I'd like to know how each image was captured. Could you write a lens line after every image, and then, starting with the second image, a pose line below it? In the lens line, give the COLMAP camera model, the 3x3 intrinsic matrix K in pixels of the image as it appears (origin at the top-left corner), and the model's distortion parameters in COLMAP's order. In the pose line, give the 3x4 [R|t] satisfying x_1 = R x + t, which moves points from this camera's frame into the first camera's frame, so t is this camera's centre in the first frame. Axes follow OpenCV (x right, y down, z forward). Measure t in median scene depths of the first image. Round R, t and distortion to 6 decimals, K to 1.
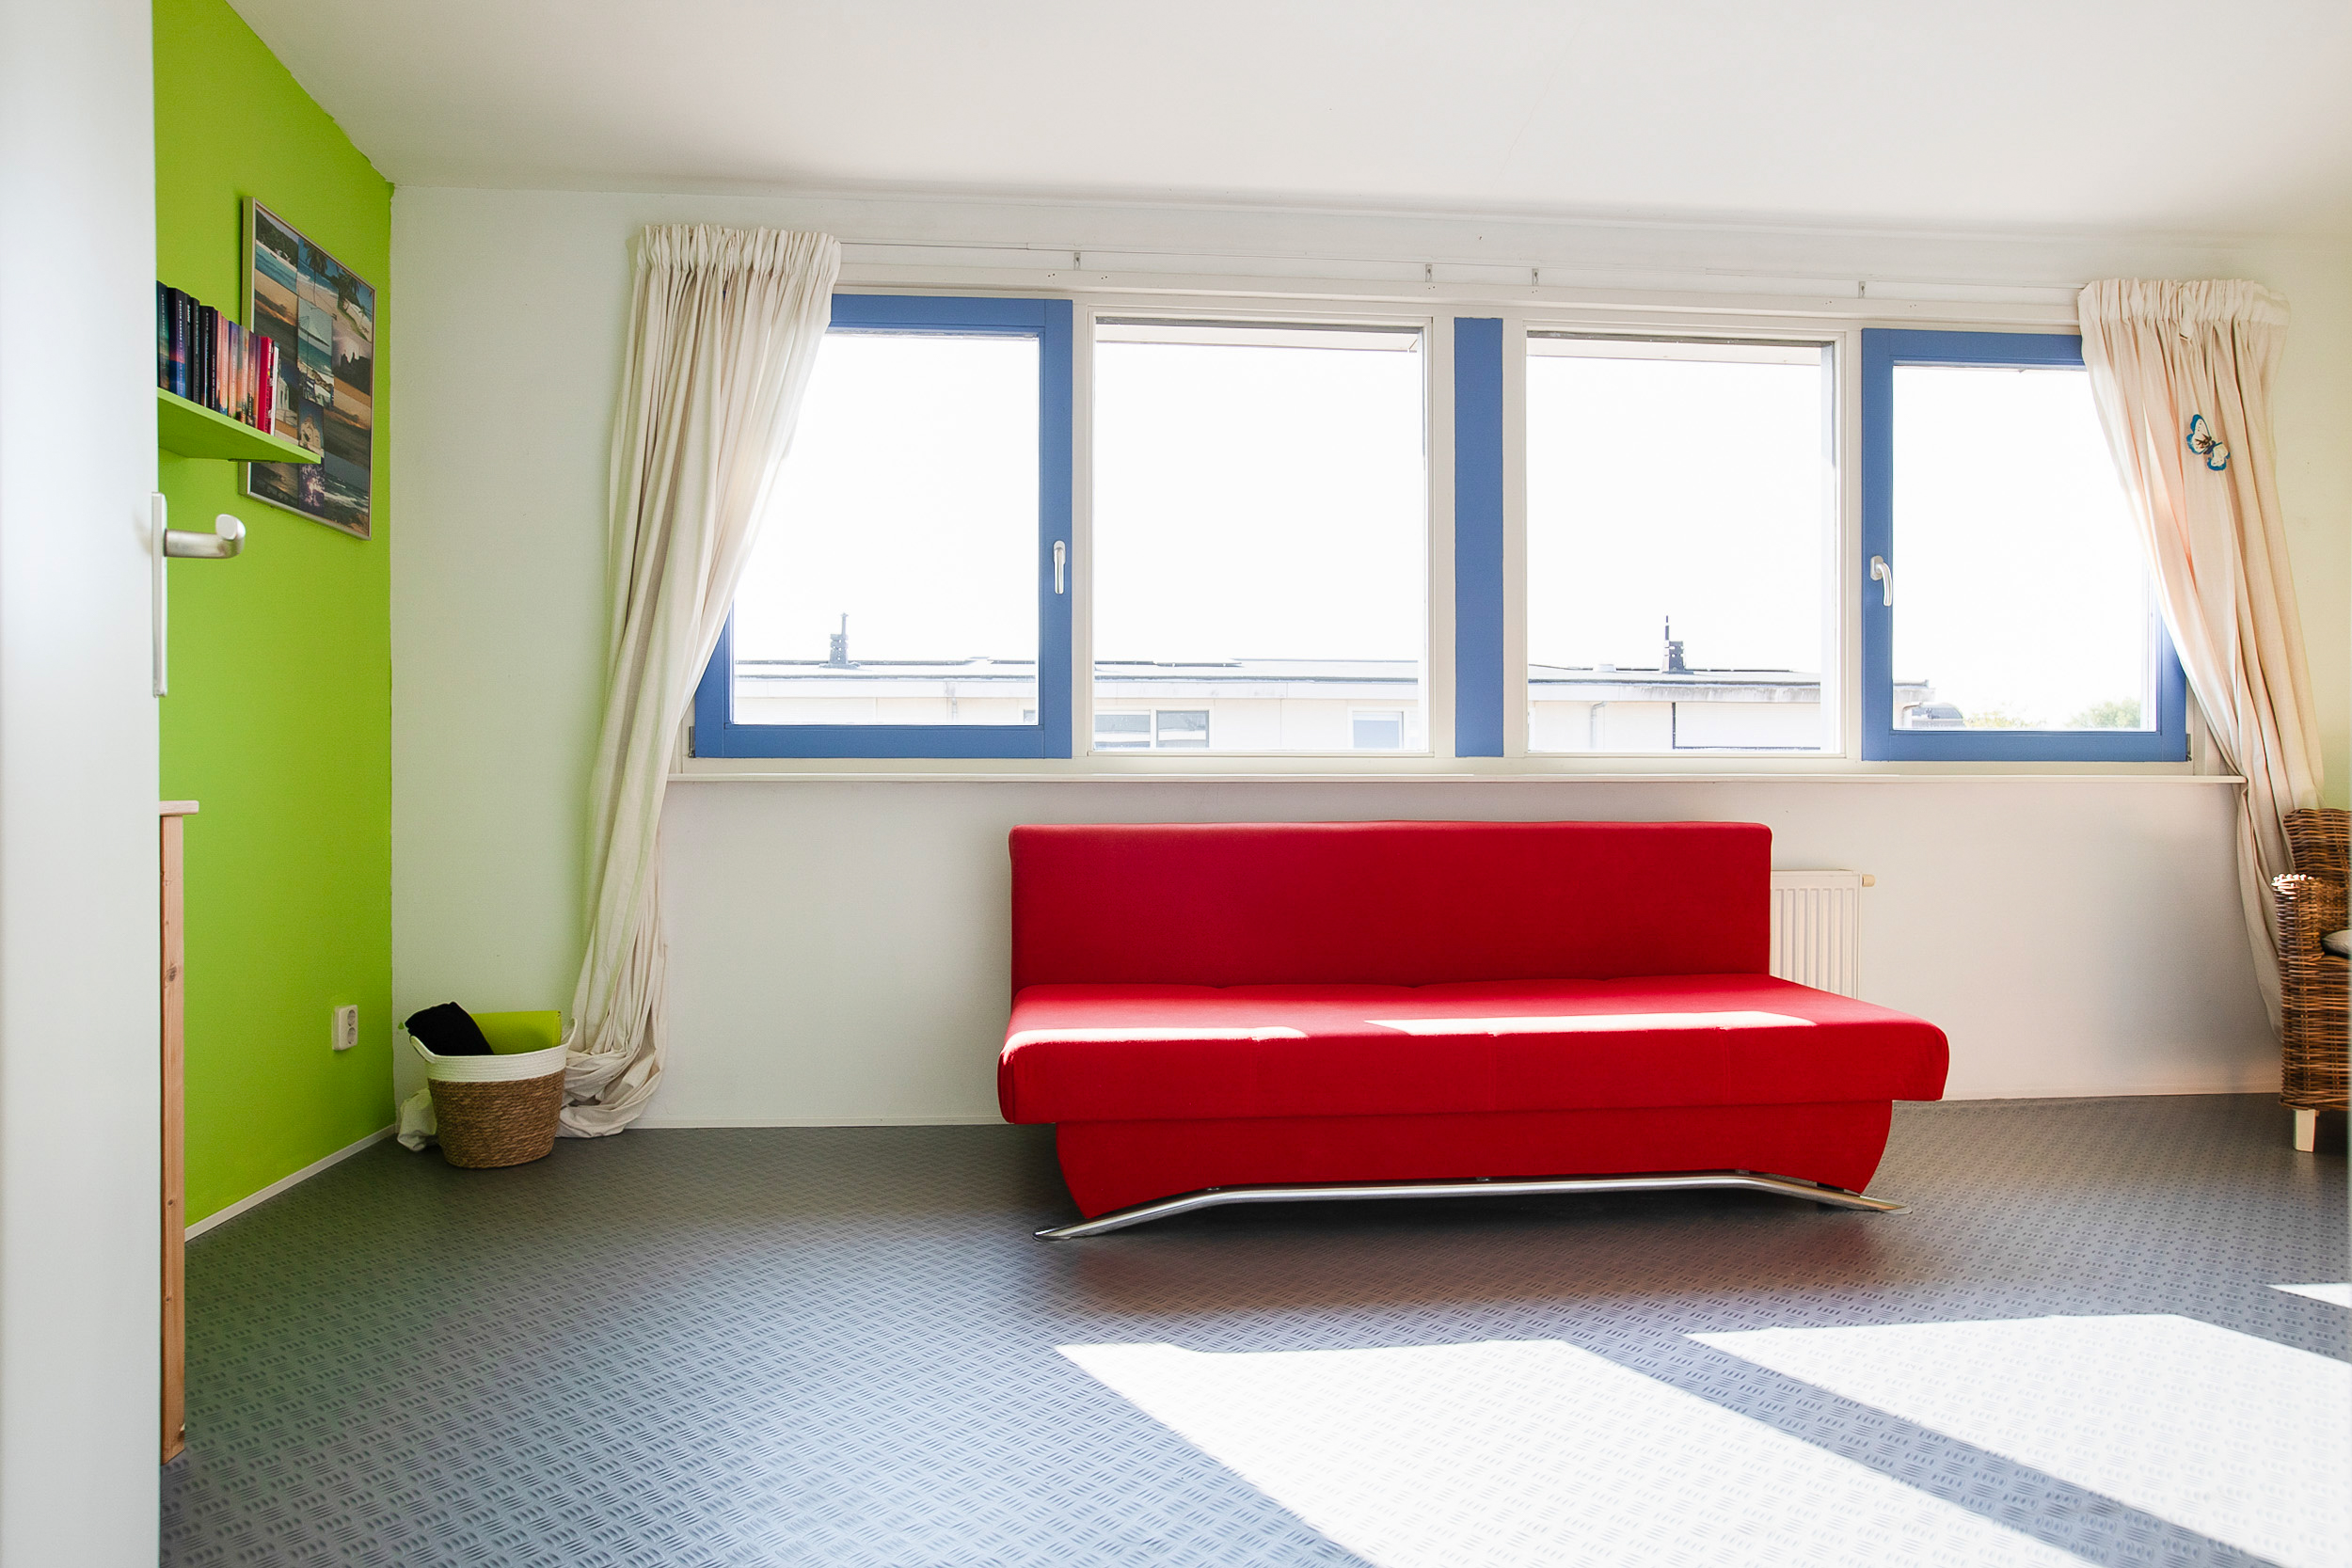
lens RADIAL K [[1447.3, 0, 1176.0], [0, 1447.3, 784.0], [0, 0, 1]] dist [-0.001522, 0.000479]
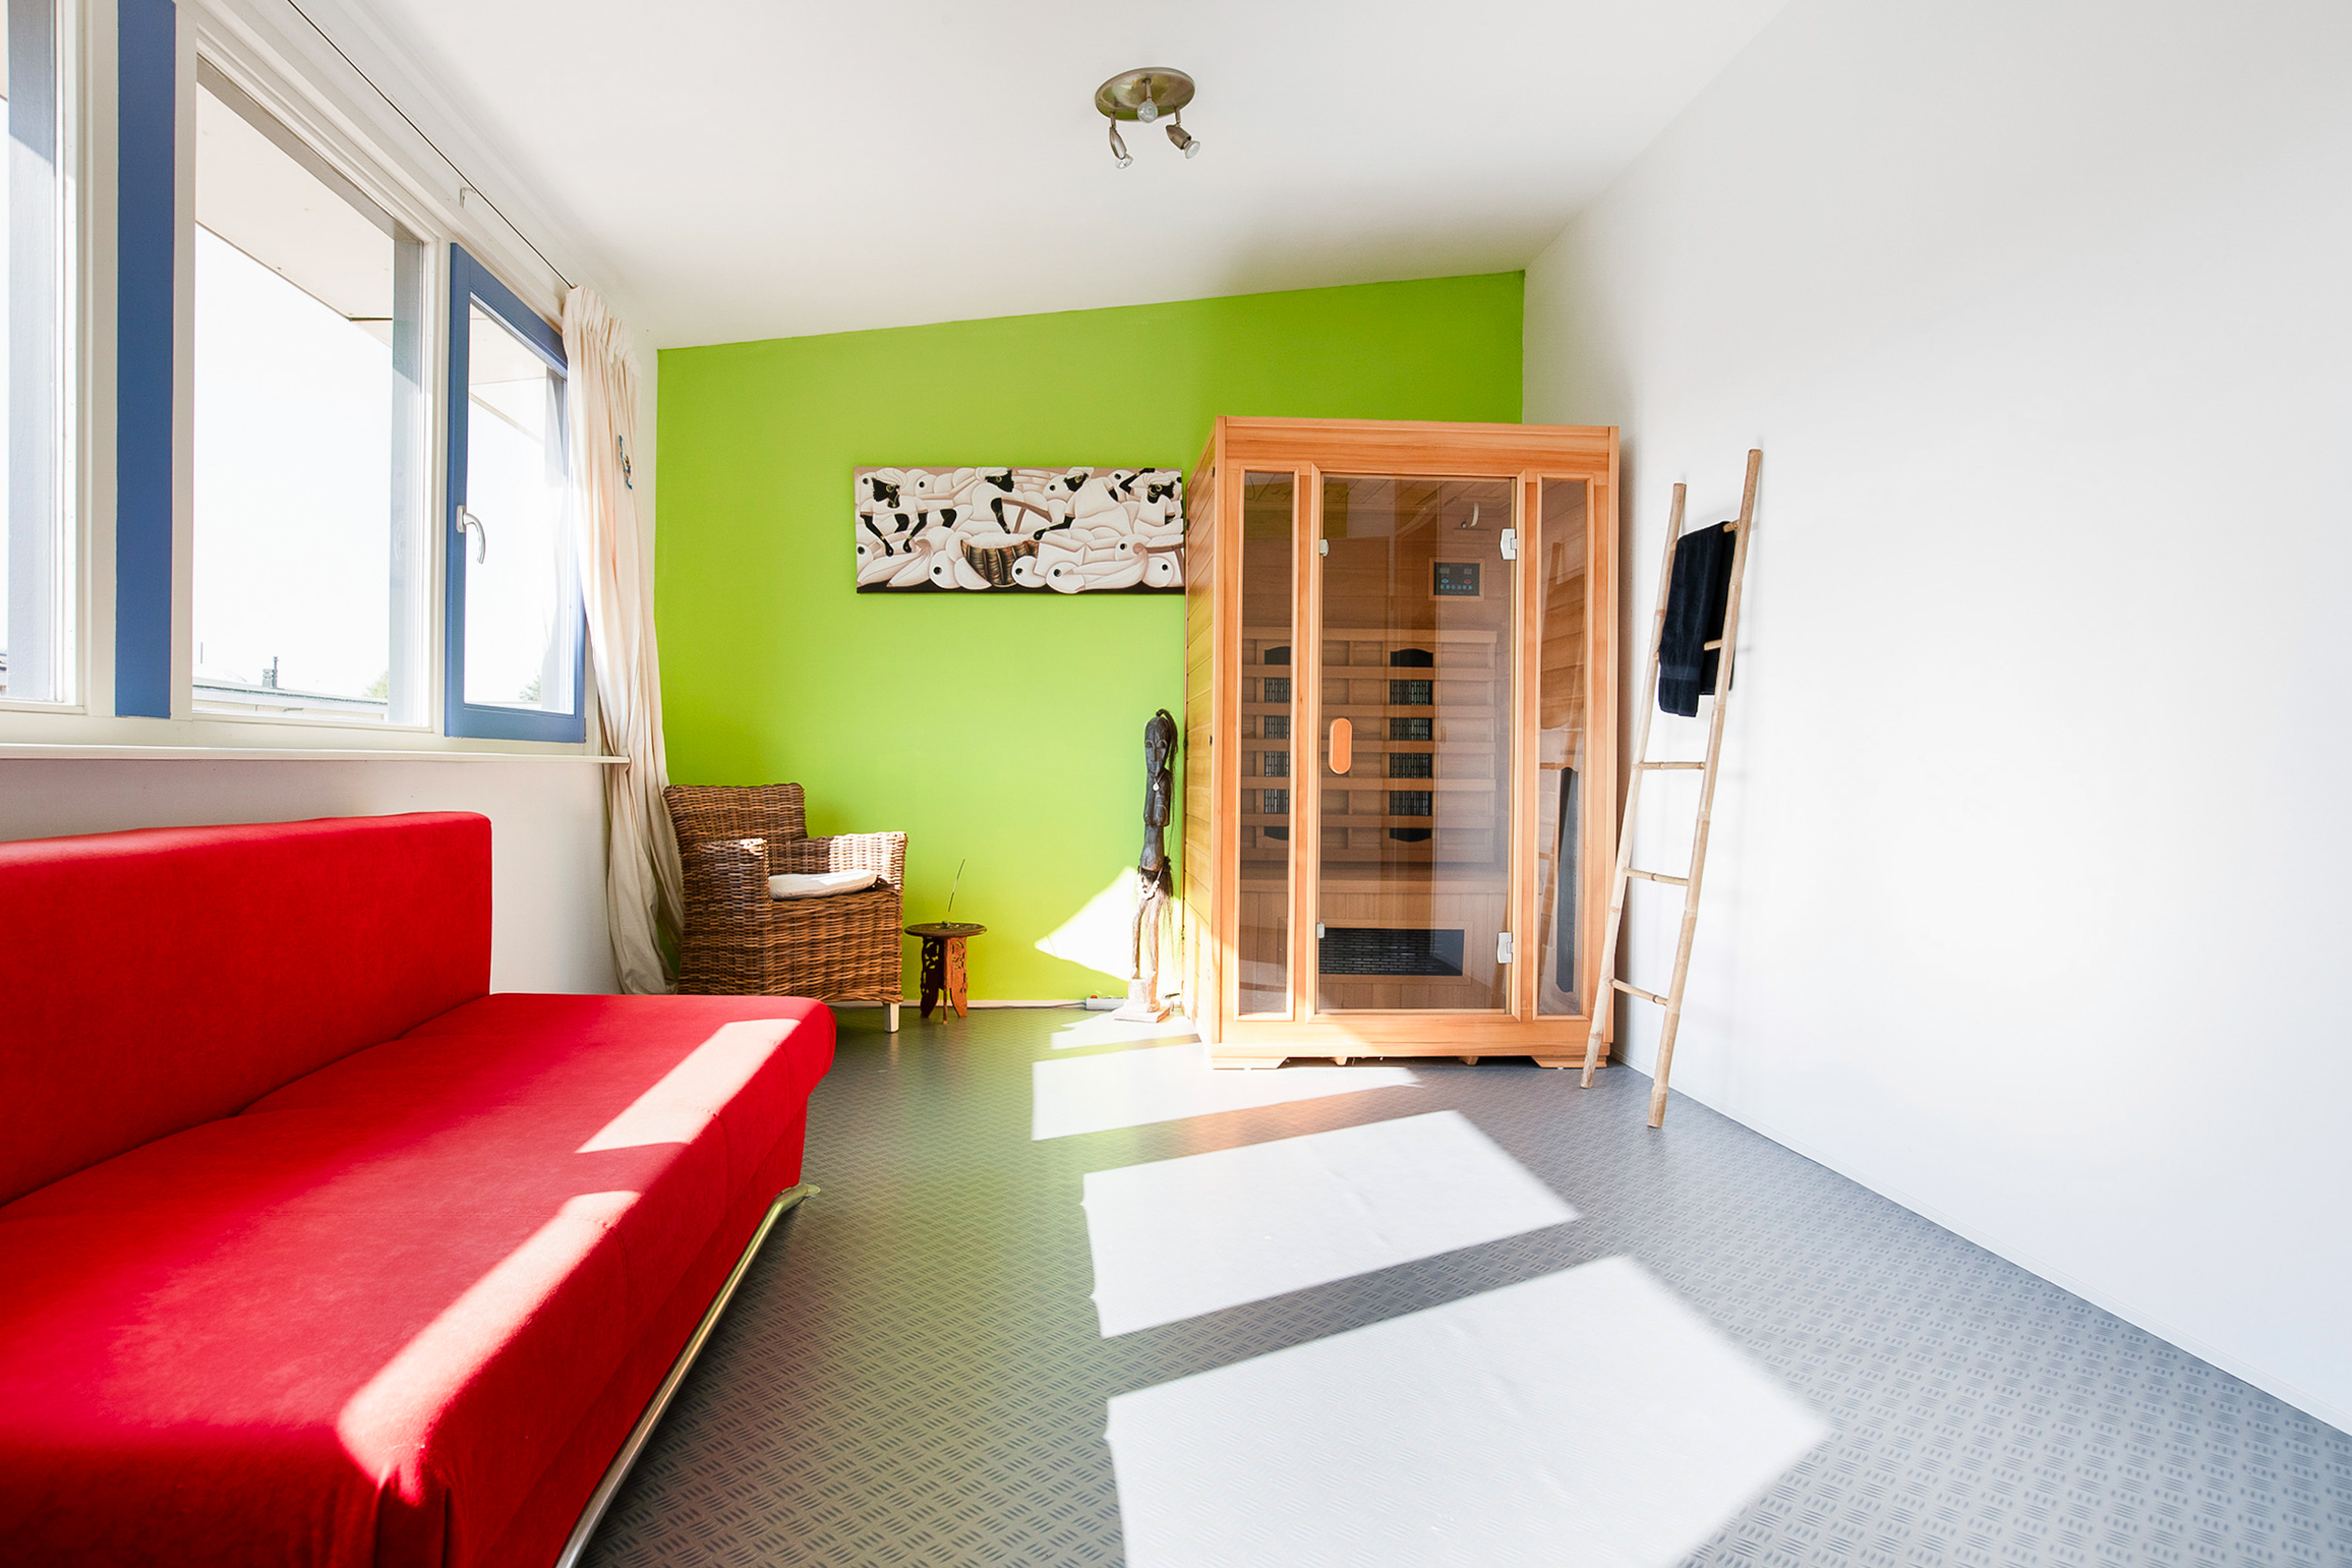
lens RADIAL K [[1340.6, 0, 1176.0], [0, 1340.6, 784.0], [0, 0, 1]] dist [0.001025, 0.000077]
pose [[-0.000504, -0.014090, 0.999901, -0.342738], [-0.013721, 0.999807, 0.014082, -0.005048], [-0.999906, -0.013712, -0.000697, 0.590656]]
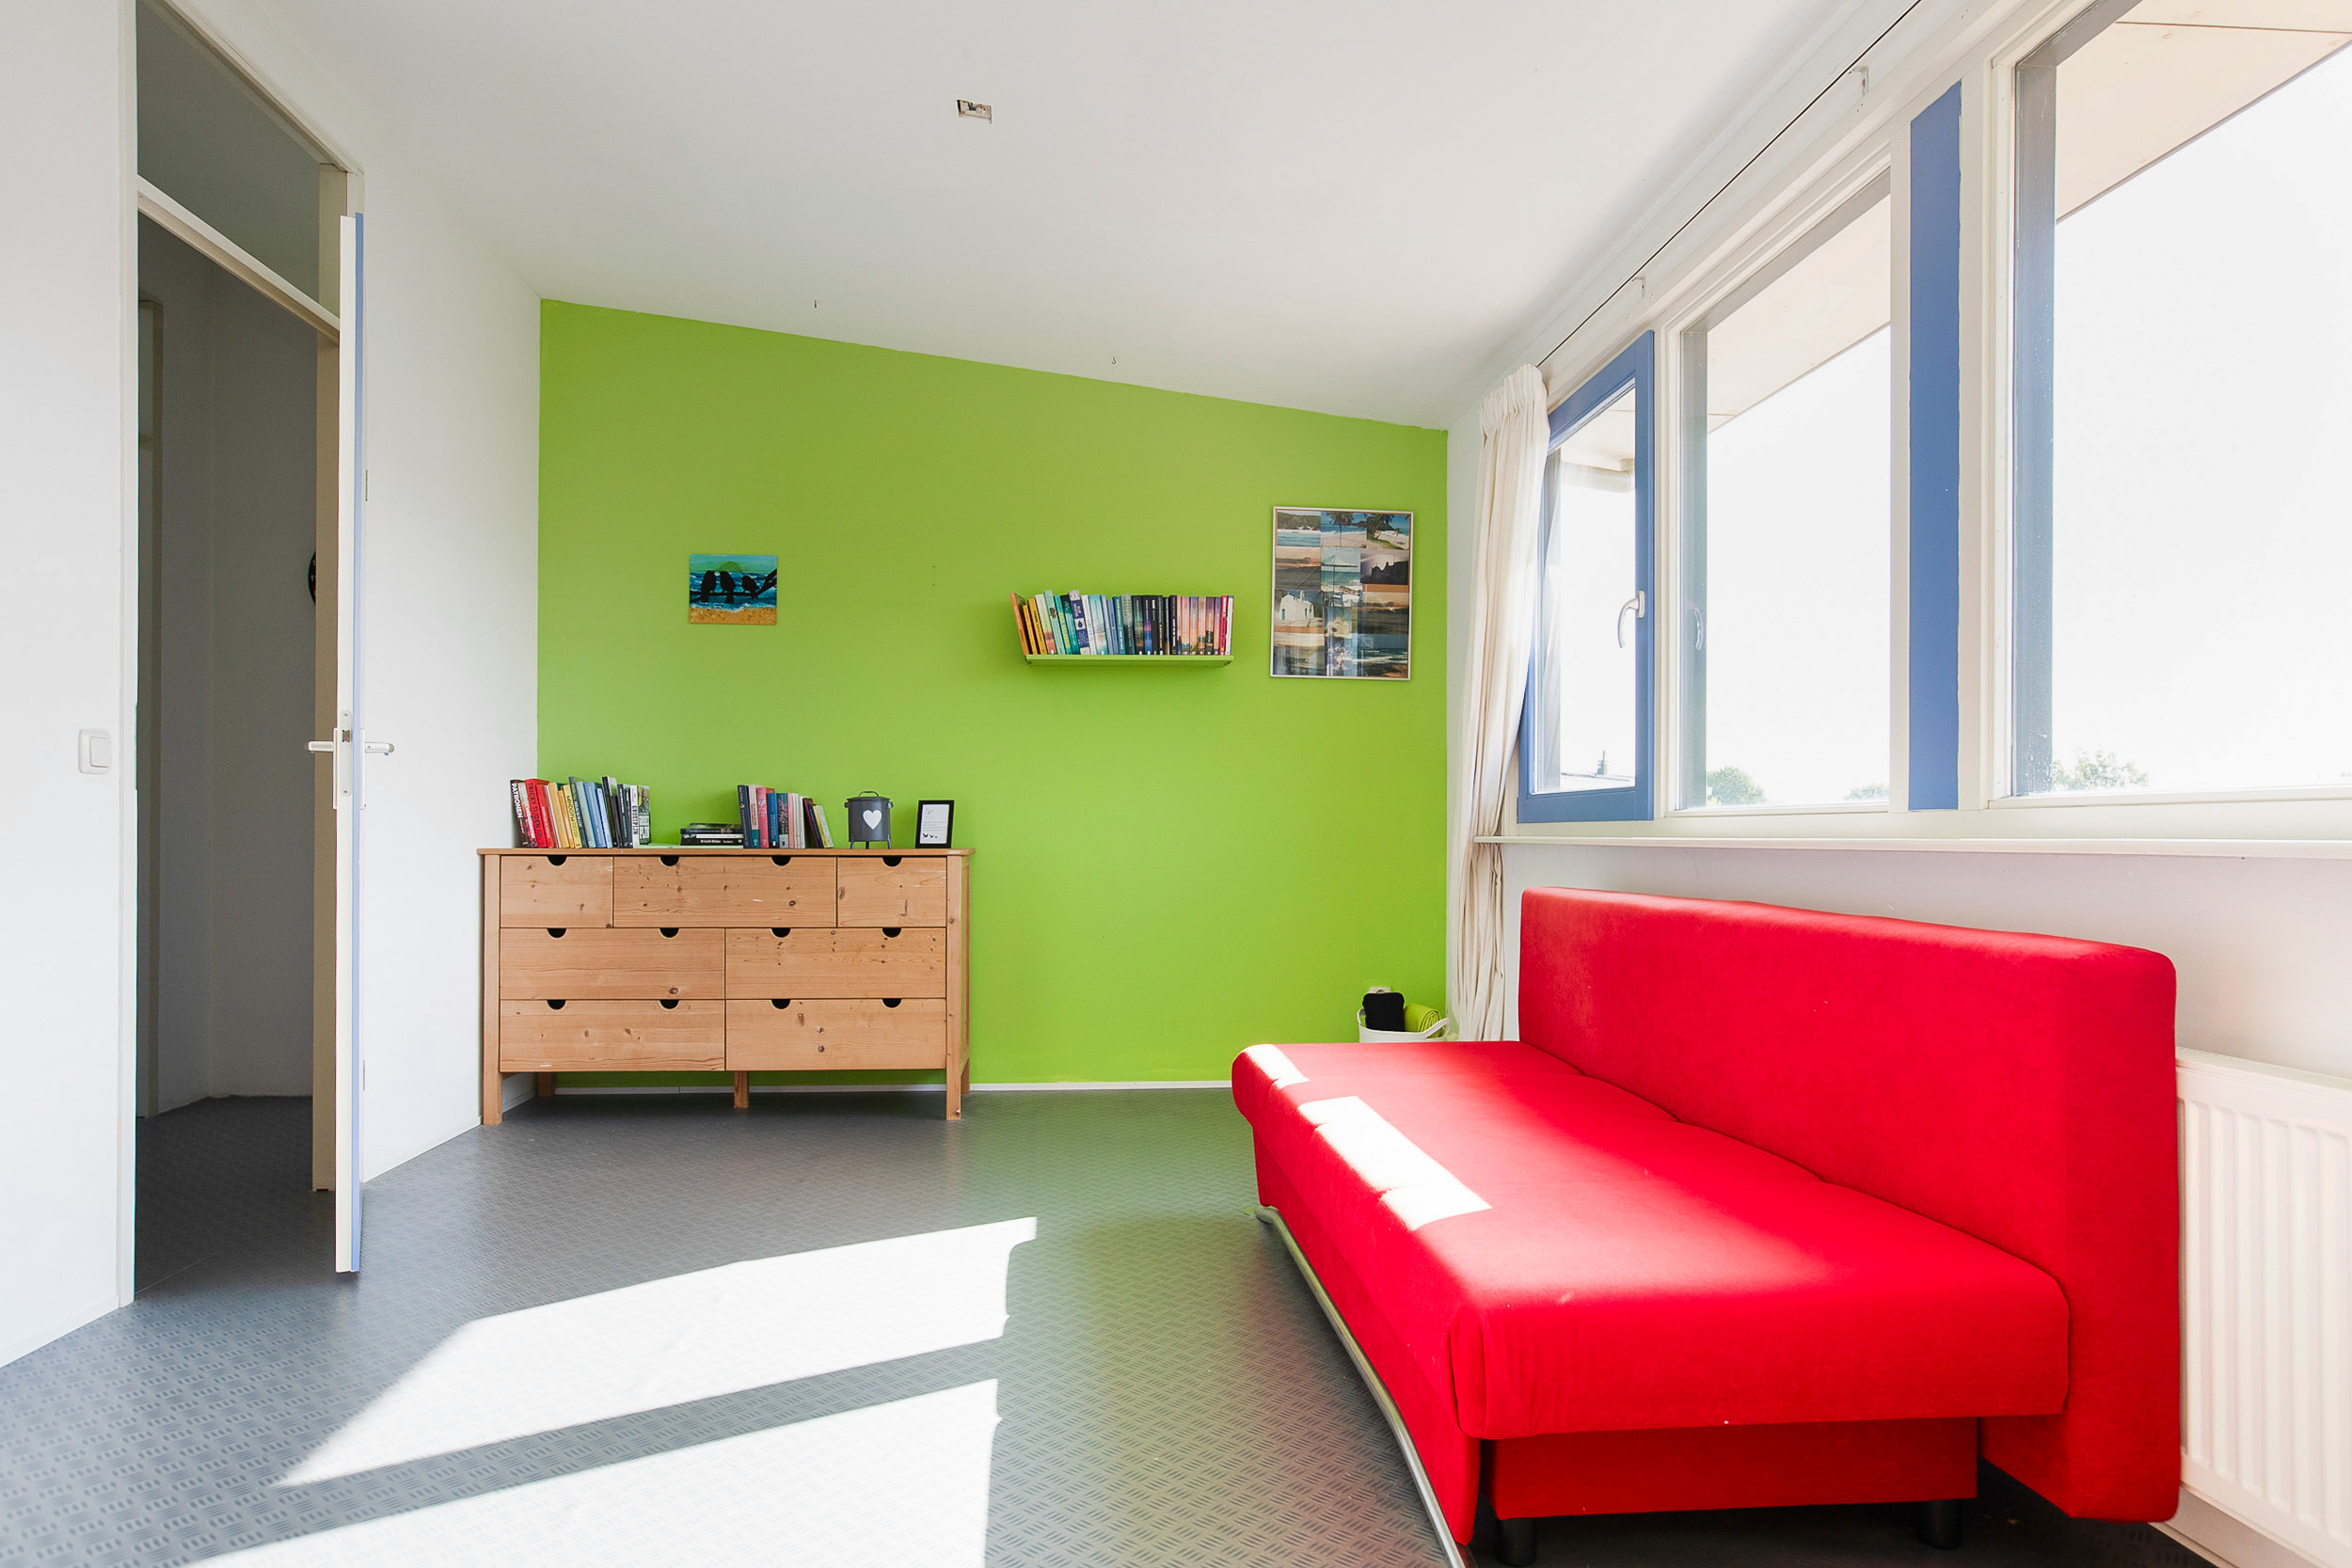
lens RADIAL K [[1447.3, 0, 1176.0], [0, 1447.3, 784.0], [0, 0, 1]] dist [-0.001522, 0.000479]
pose [[-0.009946, -0.031952, -0.999440, 0.868505], [-0.001476, 0.999489, -0.031939, -0.009754], [0.999949, 0.001157, -0.009988, 0.704170]]
